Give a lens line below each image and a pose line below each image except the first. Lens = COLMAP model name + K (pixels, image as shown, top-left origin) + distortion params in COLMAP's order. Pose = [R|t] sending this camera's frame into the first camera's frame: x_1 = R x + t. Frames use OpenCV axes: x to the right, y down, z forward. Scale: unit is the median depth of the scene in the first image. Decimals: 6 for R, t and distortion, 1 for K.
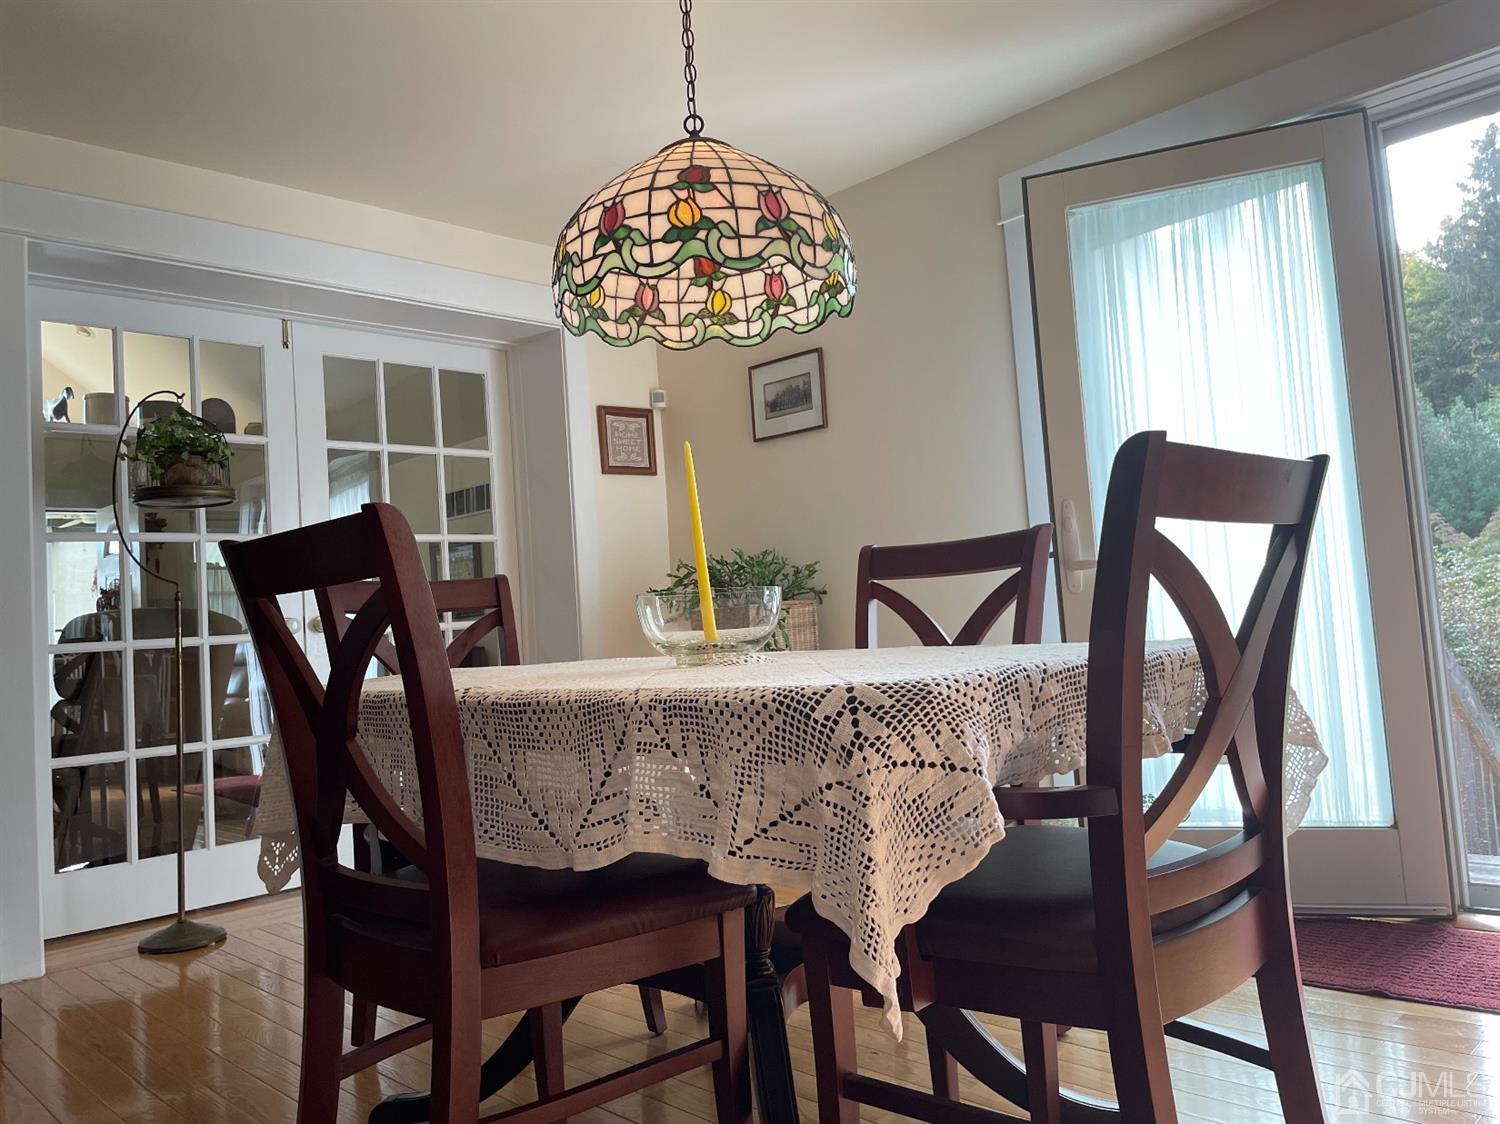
lens RADIAL K [[1120.6, 0, 740.9], [0, 1120.6, 541.2], [0, 0, 1]] dist [0.099799, -0.133225]
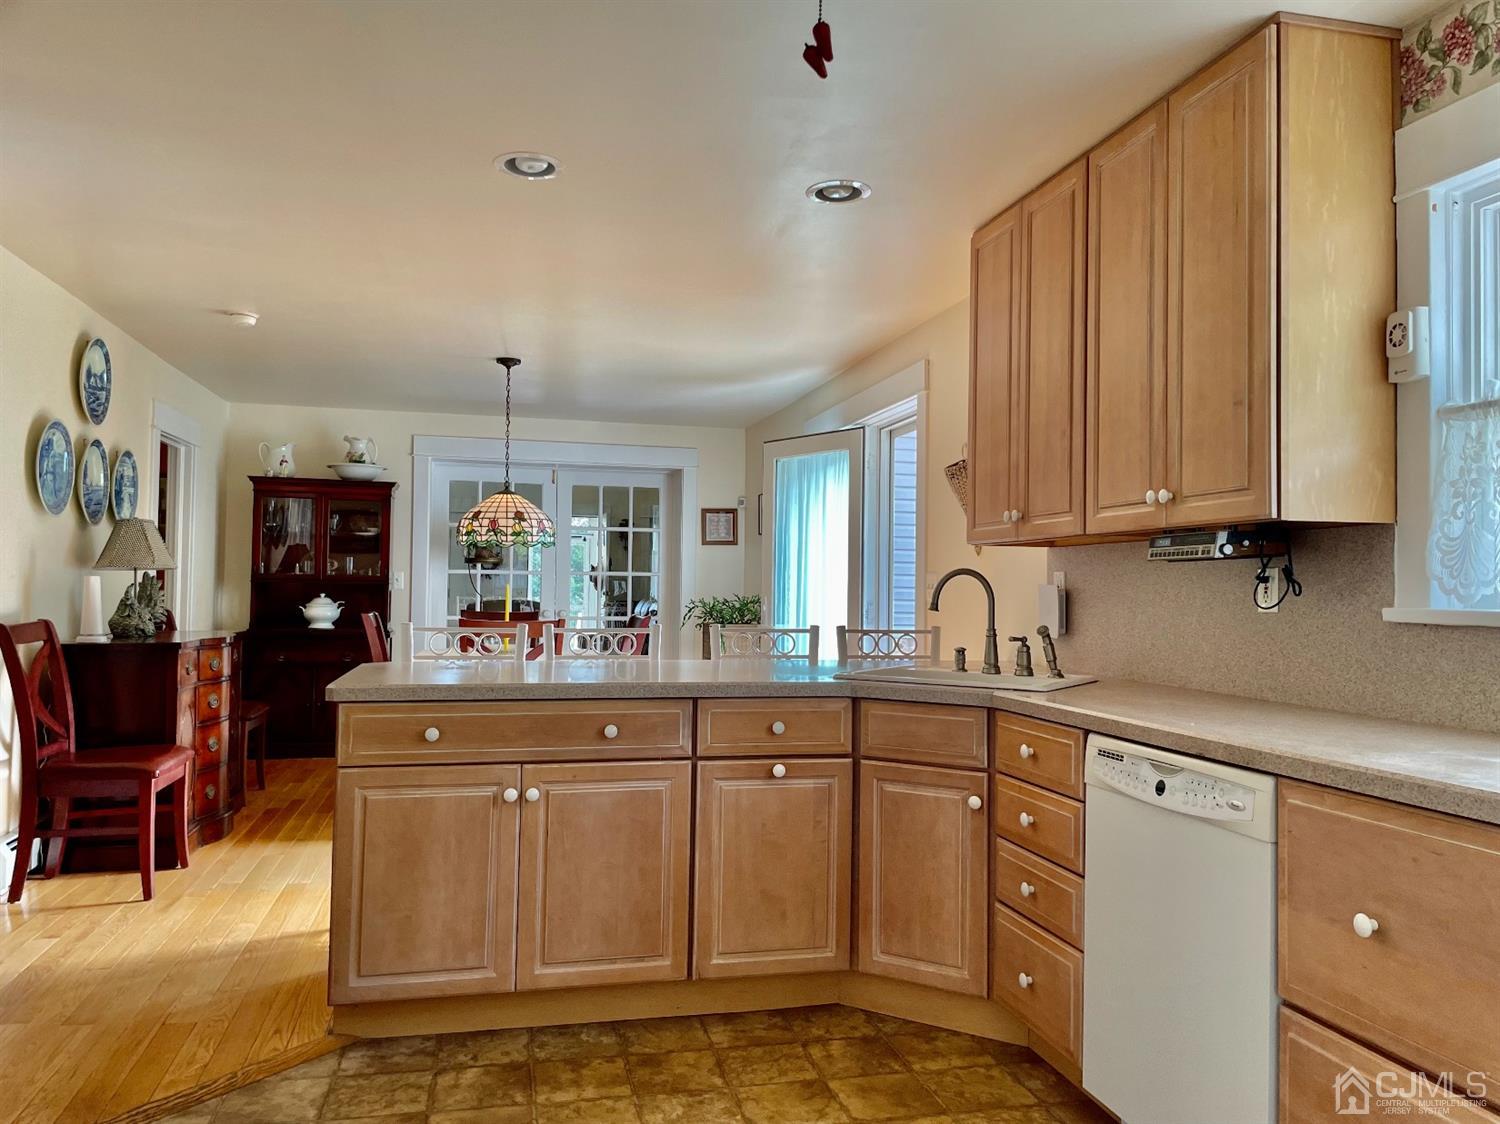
lens RADIAL K [[1123.6, 0, 756.9], [0, 1123.6, 566.1], [0, 0, 1]] dist [0.081517, -0.109064]
pose [[0.859906, 0.069122, -0.505750, 2.474155], [-0.035354, 0.996475, 0.076079, -0.468517], [0.509226, -0.047540, 0.859319, -1.537665]]
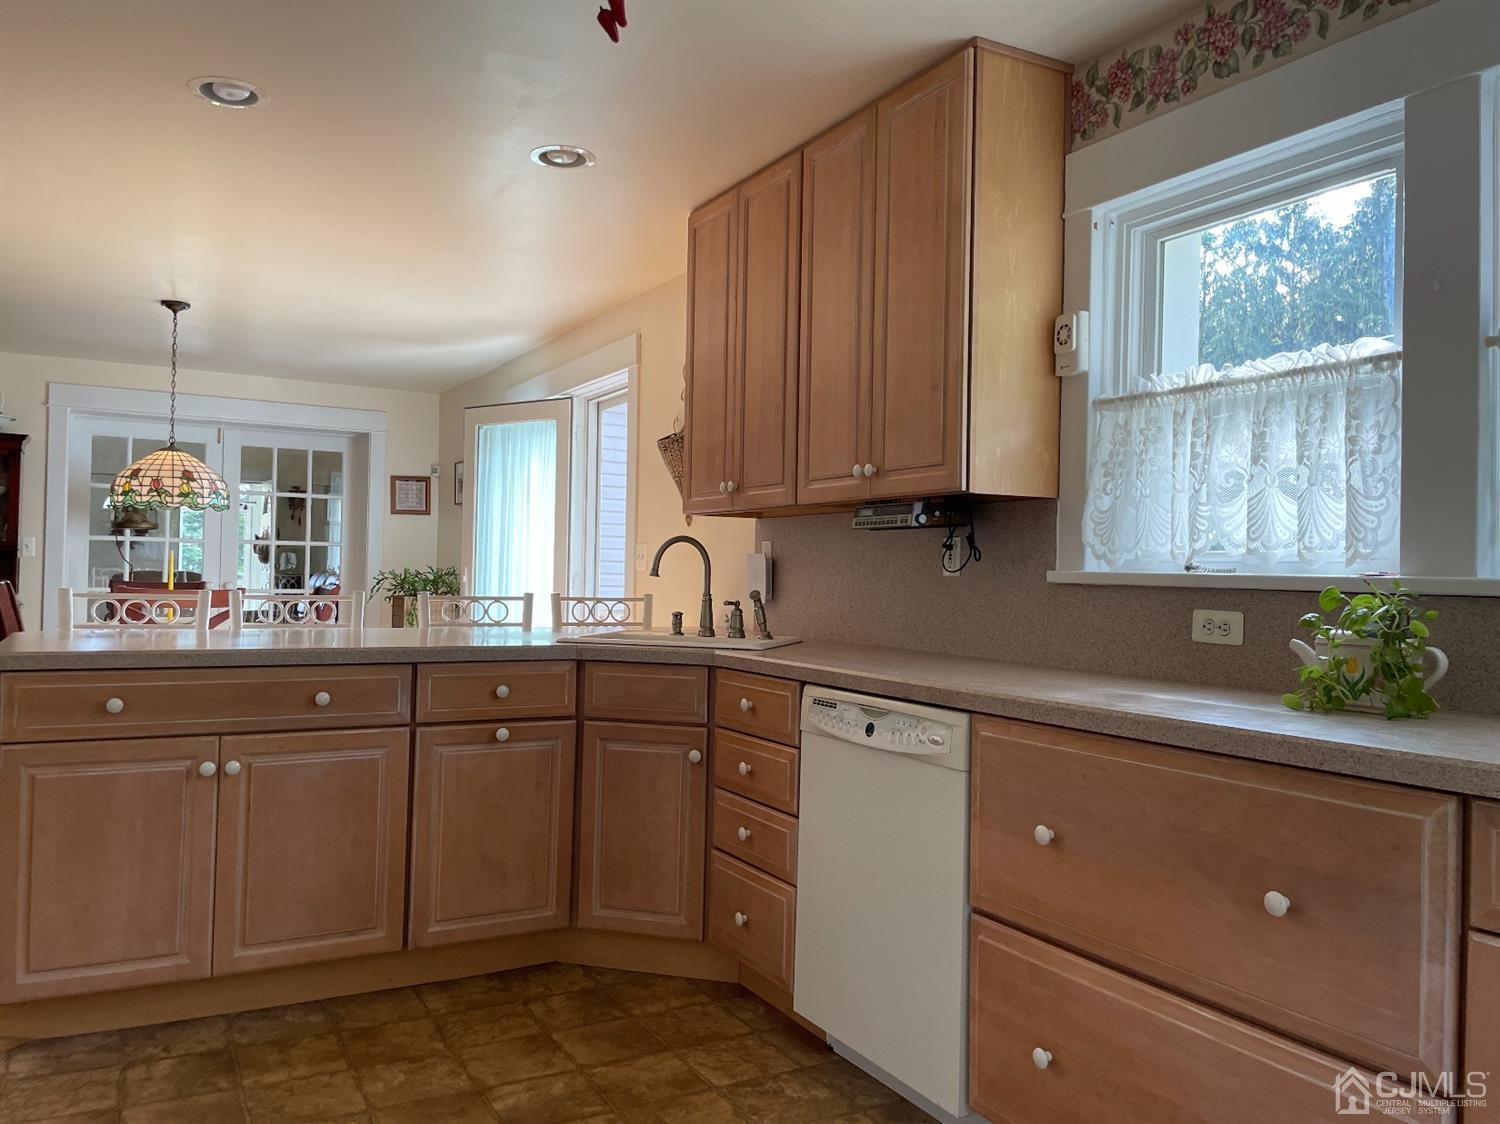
lens RADIAL K [[1123.2, 0, 750.0], [0, 1123.2, 562.0], [0, 0, 1]] dist [0.086399, -0.119962]
pose [[0.963300, 0.085959, -0.254290, 2.430900], [-0.068262, 0.994642, 0.077632, -0.446253], [0.259601, -0.057425, 0.964007, -1.603879]]
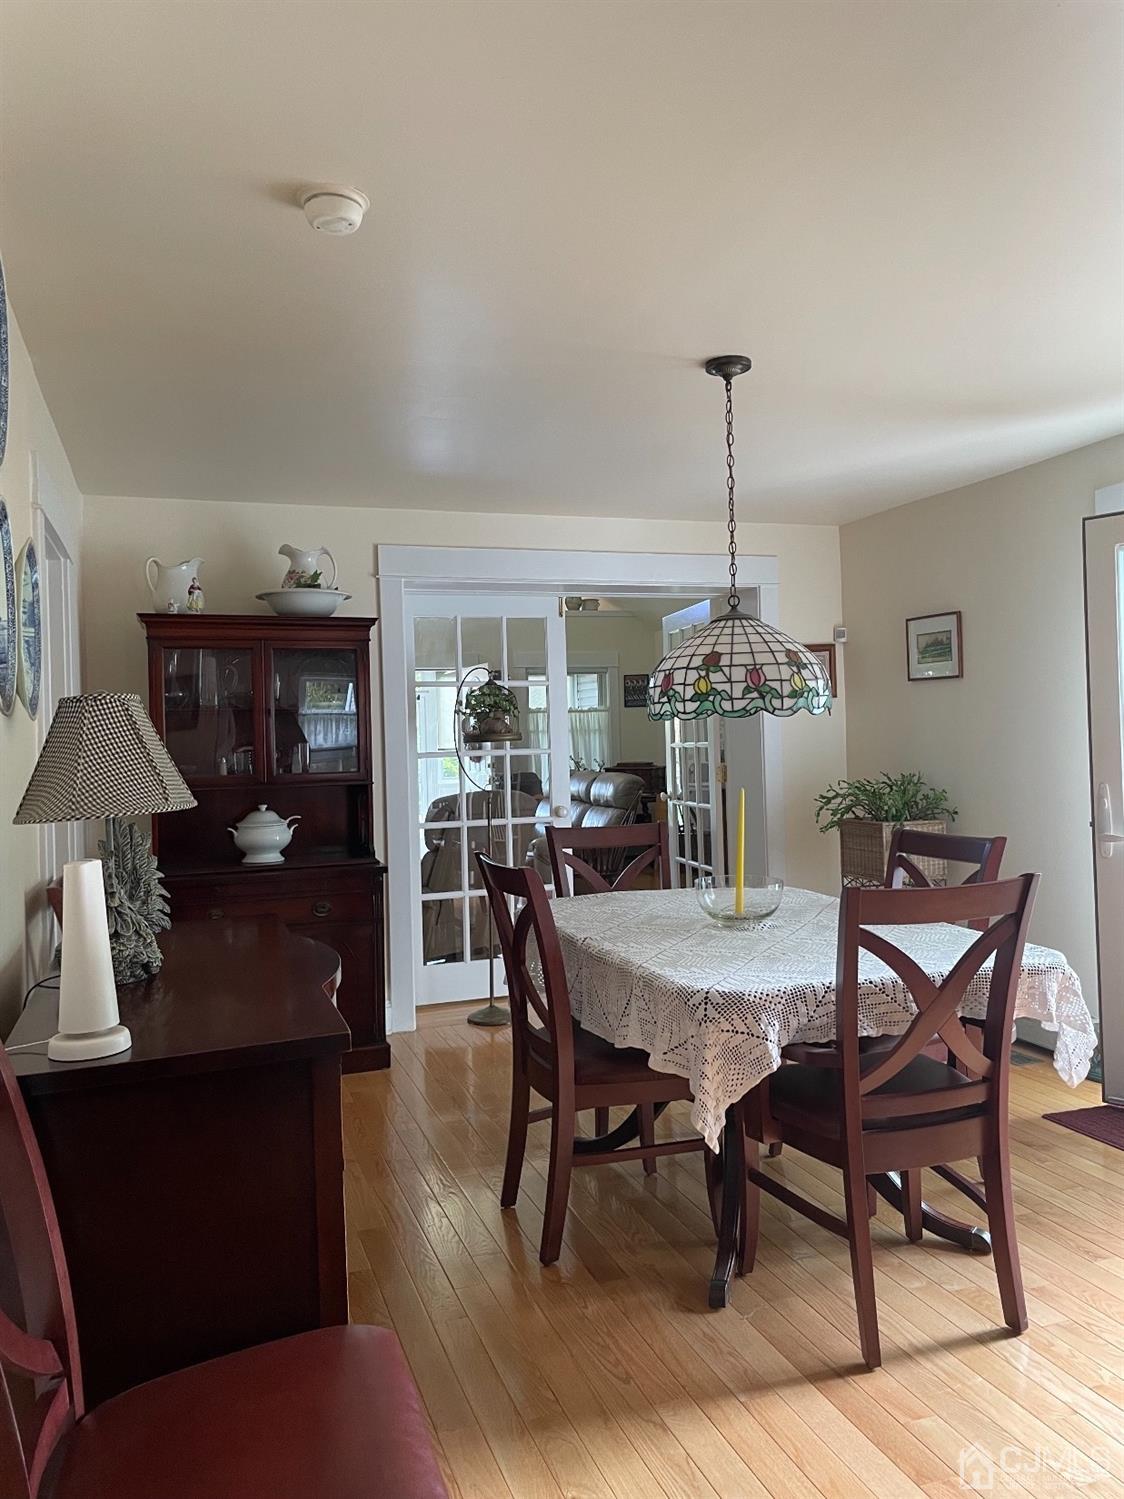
lens RADIAL K [[1122.4, 0, 584.8], [0, 1122.4, 727.7], [0, 0, 1]] dist [0.086399, -0.119962]
pose [[0.913279, 0.037008, -0.405651, 0.499821], [-0.002113, 0.996281, 0.086136, -0.376406], [0.407330, -0.077809, 0.909961, -0.685915]]
